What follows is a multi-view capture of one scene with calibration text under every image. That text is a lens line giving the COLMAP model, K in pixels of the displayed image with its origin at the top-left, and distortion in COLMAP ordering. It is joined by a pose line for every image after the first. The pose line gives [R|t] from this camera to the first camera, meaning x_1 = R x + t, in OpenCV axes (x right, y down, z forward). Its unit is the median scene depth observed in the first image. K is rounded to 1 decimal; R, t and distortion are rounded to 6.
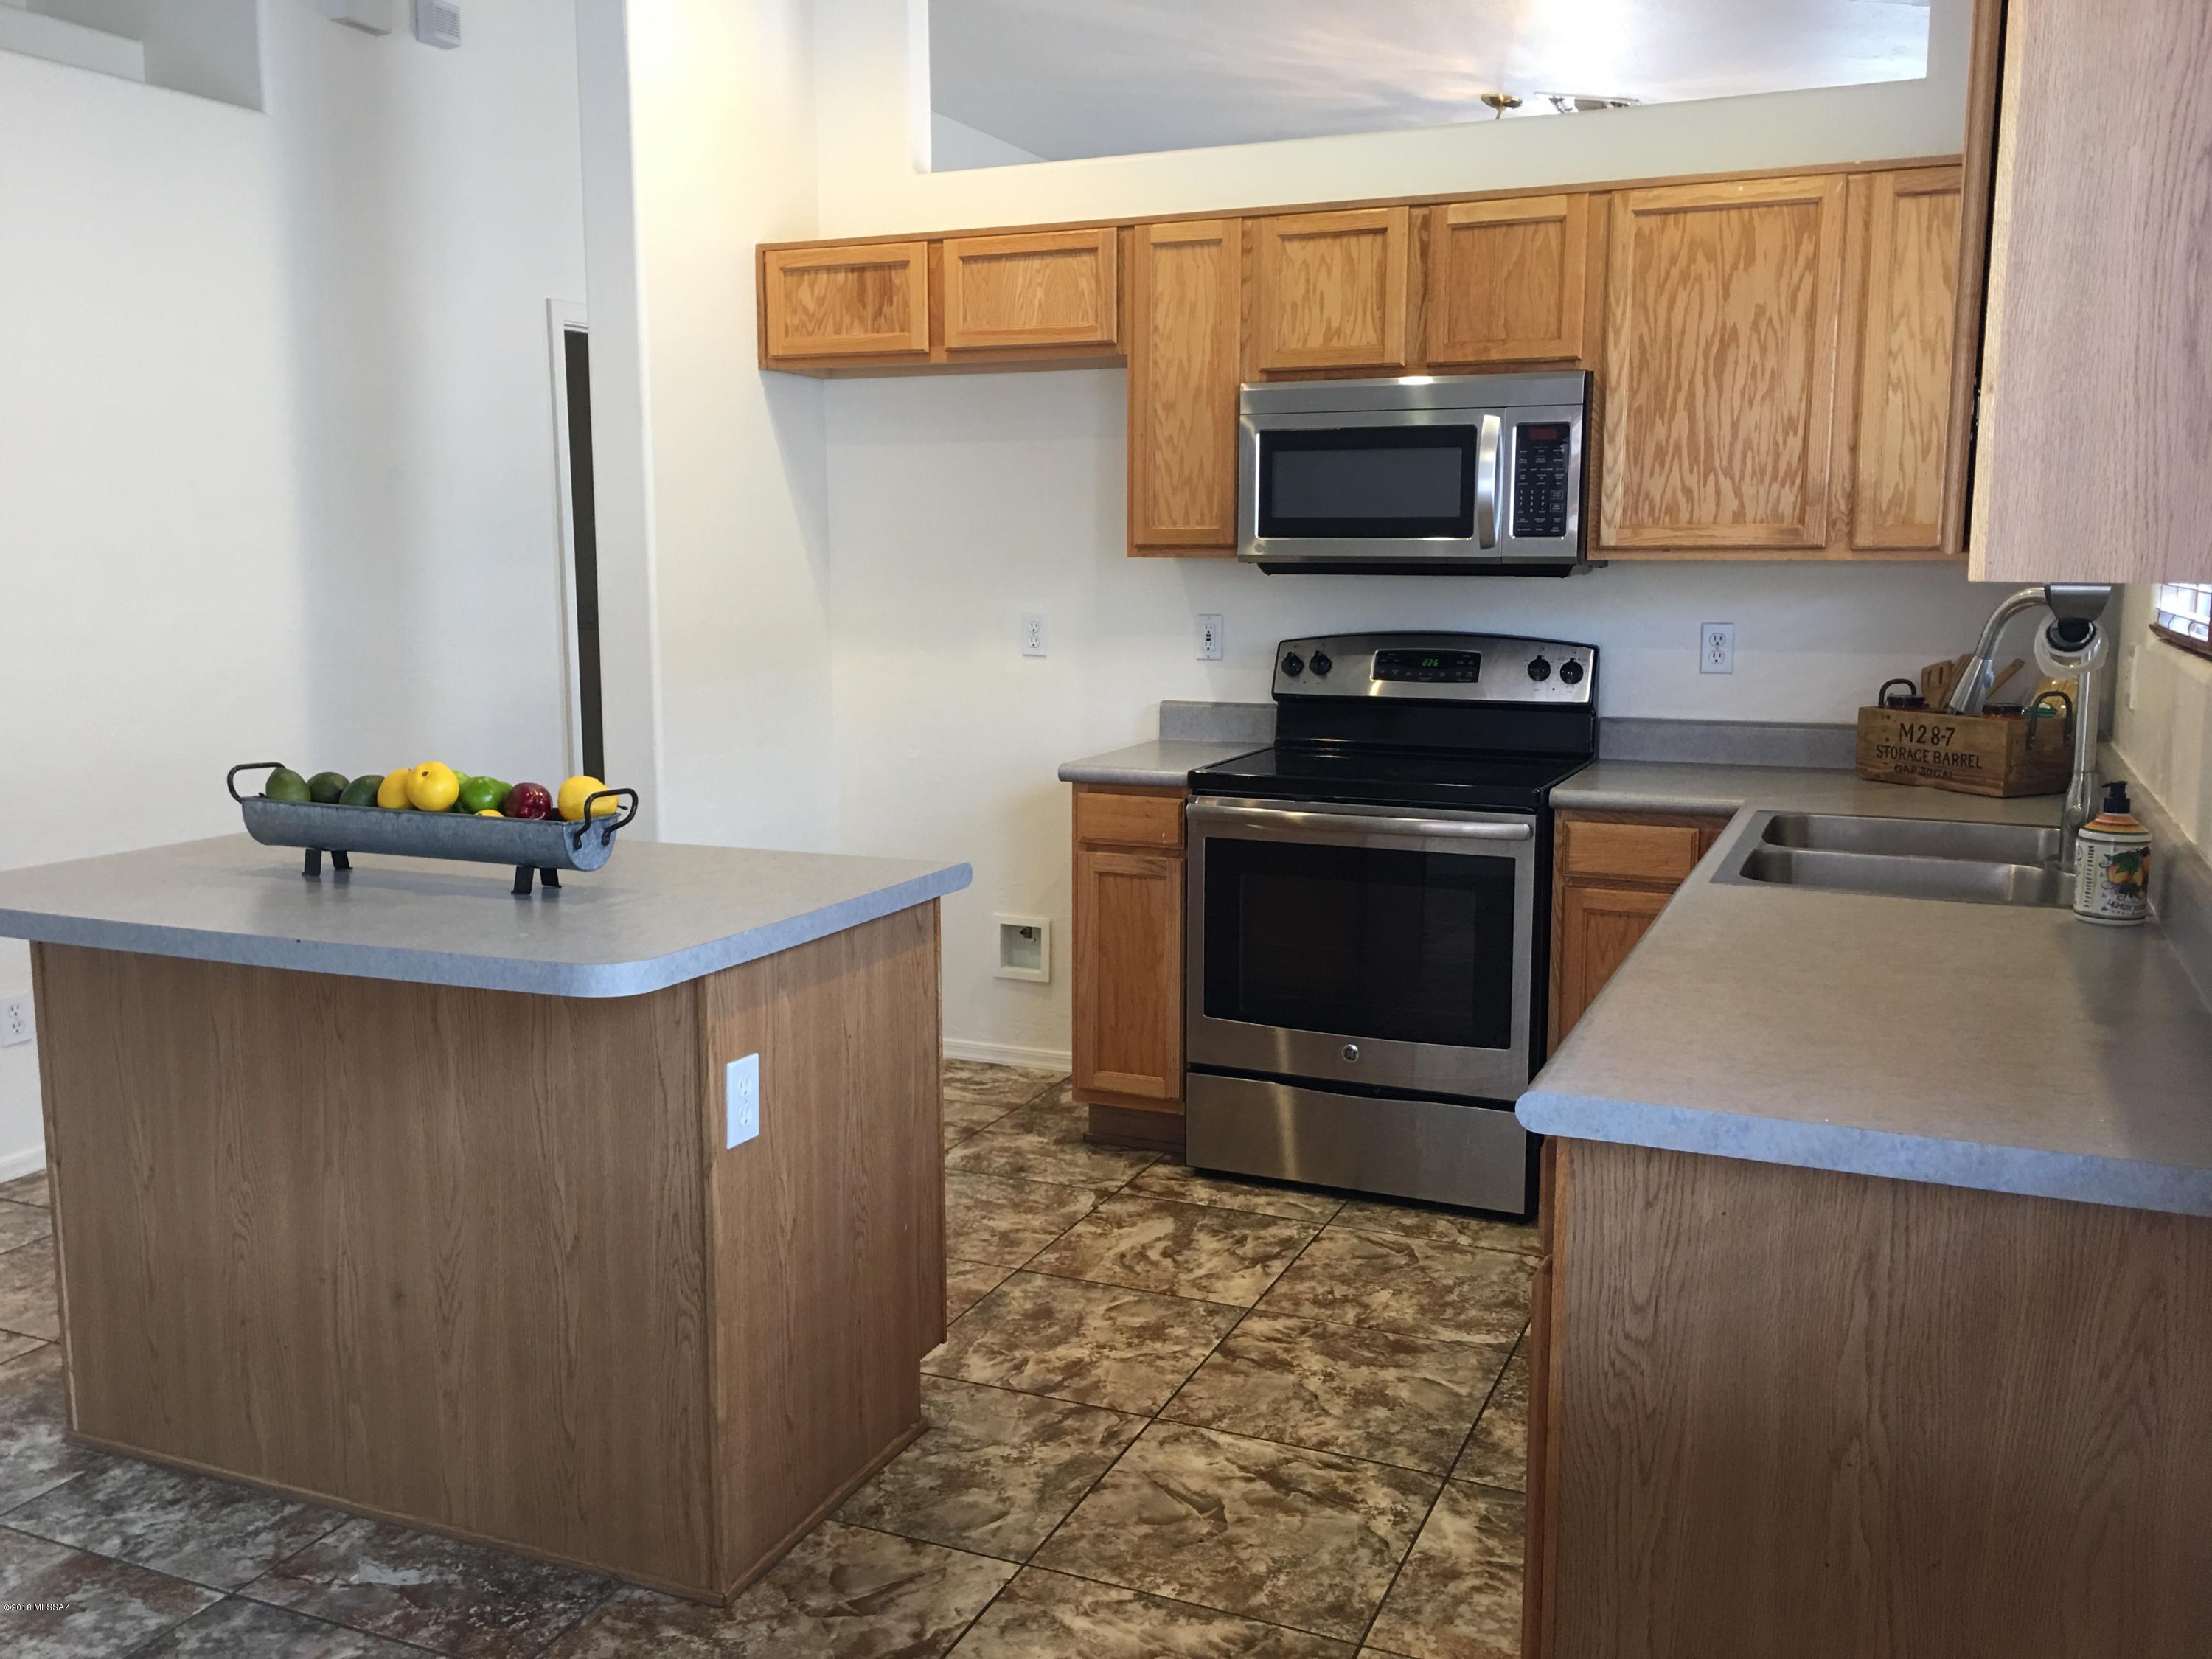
lens RADIAL K [[1886.6, 0, 1098.4], [0, 1886.6, 820.1], [0, 0, 1]] dist [0.088044, -0.118223]
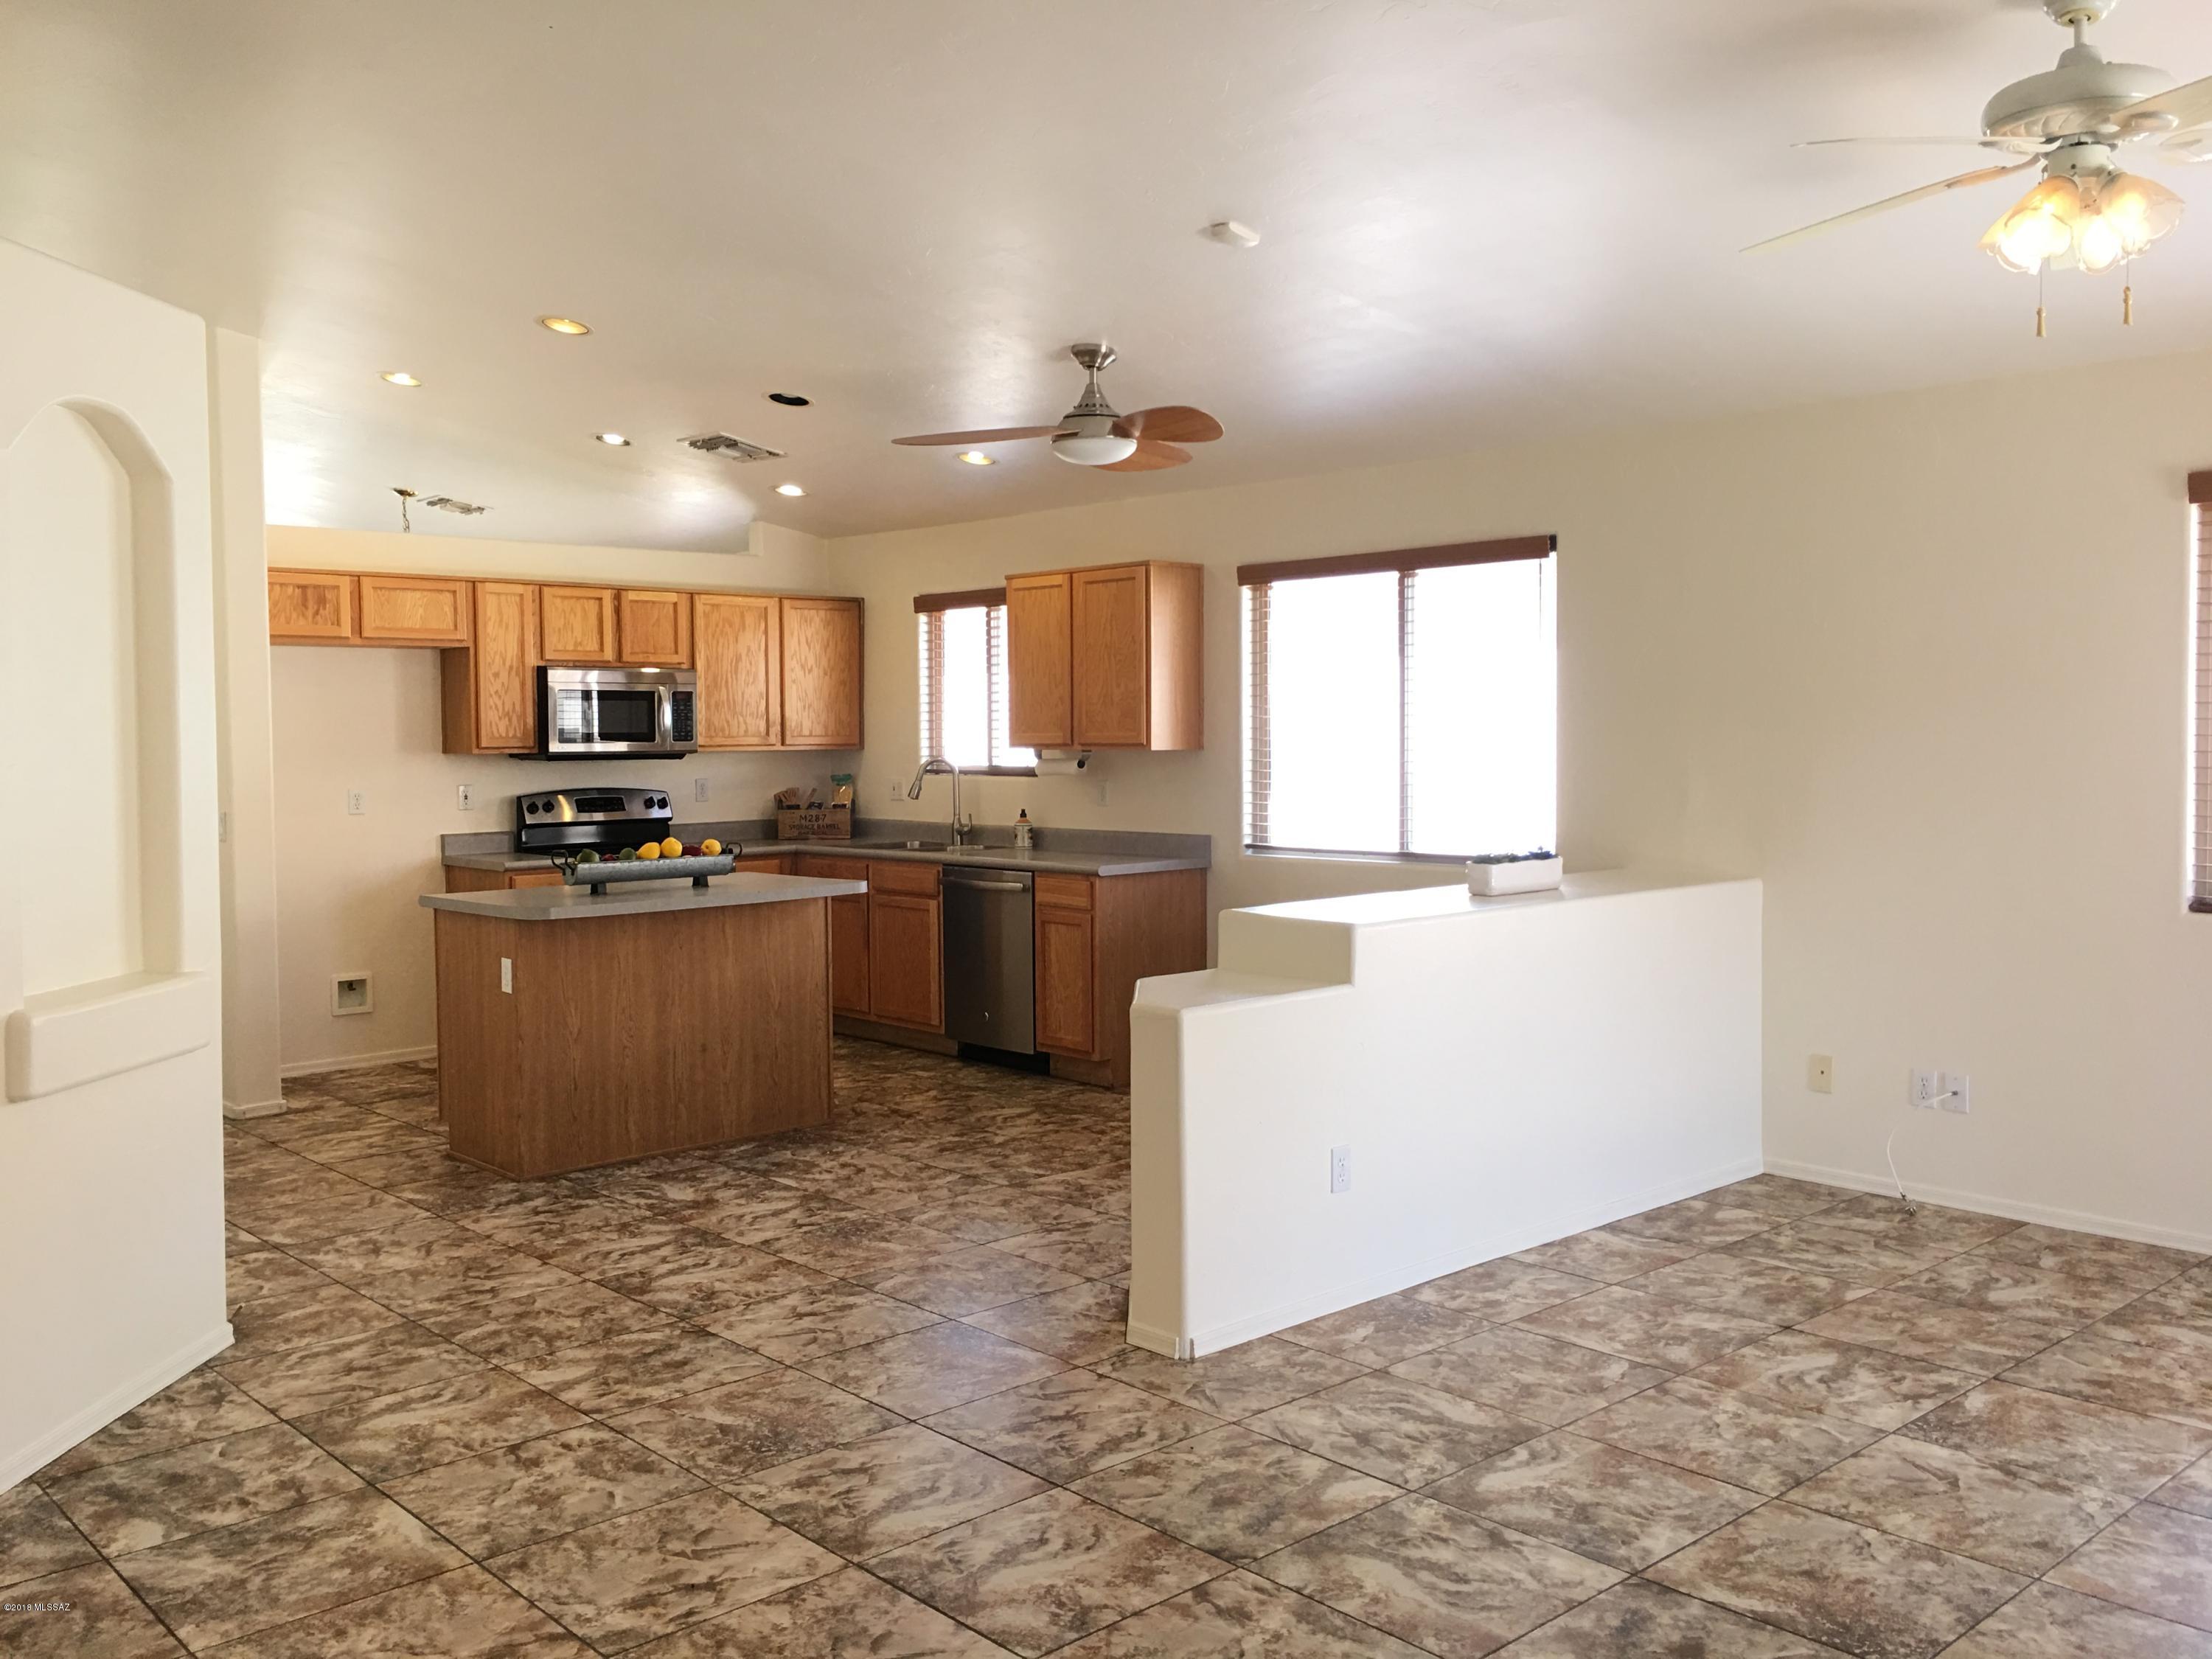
lens RADIAL K [[1882.5, 0, 1106.0], [0, 1882.5, 829.5], [0, 0, 1]] dist [0.075118, -0.092470]
pose [[0.403522, -0.053225, 0.913420, -1.601930], [0.142388, 0.989797, -0.005227, 0.035932], [-0.903823, 0.132169, 0.406984, -0.338964]]
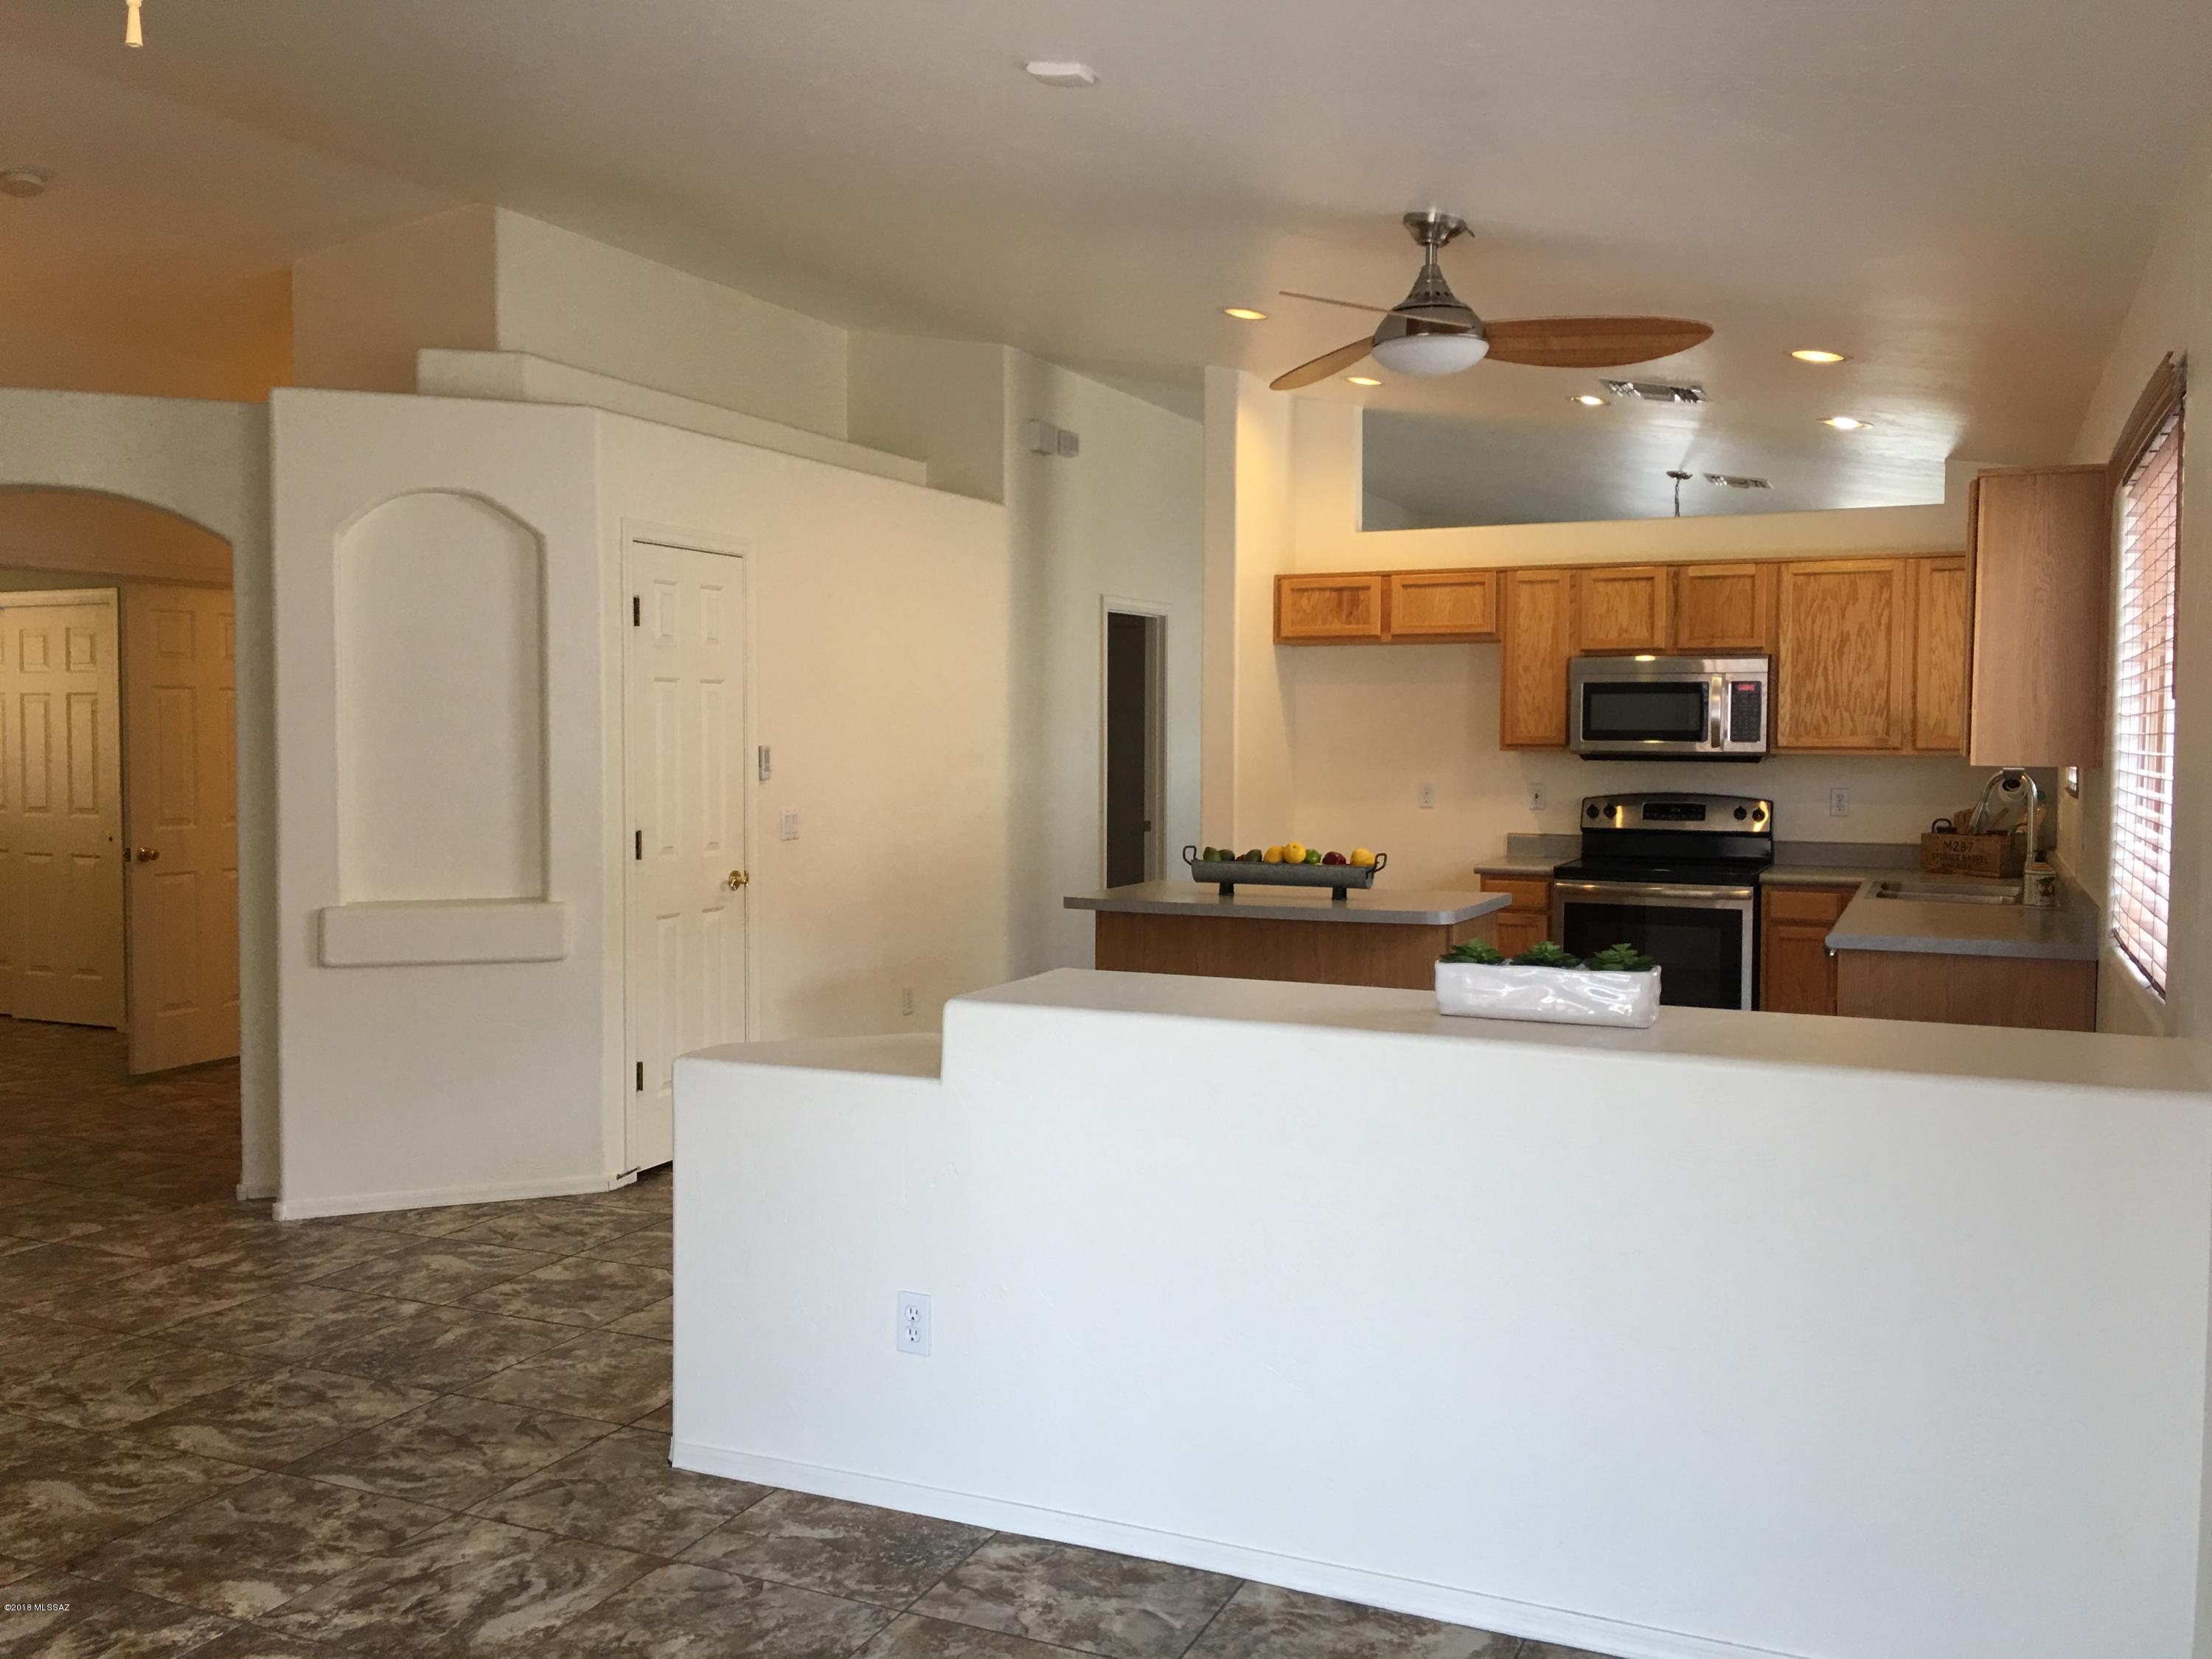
lens RADIAL K [[1886.6, 0, 1098.4], [0, 1886.6, 820.1], [0, 0, 1]] dist [0.088044, -0.118223]
pose [[0.999912, 0.004583, -0.012468, -0.379907], [-0.005762, 0.995339, -0.096270, 0.111924], [0.011968, 0.096333, 0.995277, -0.863504]]
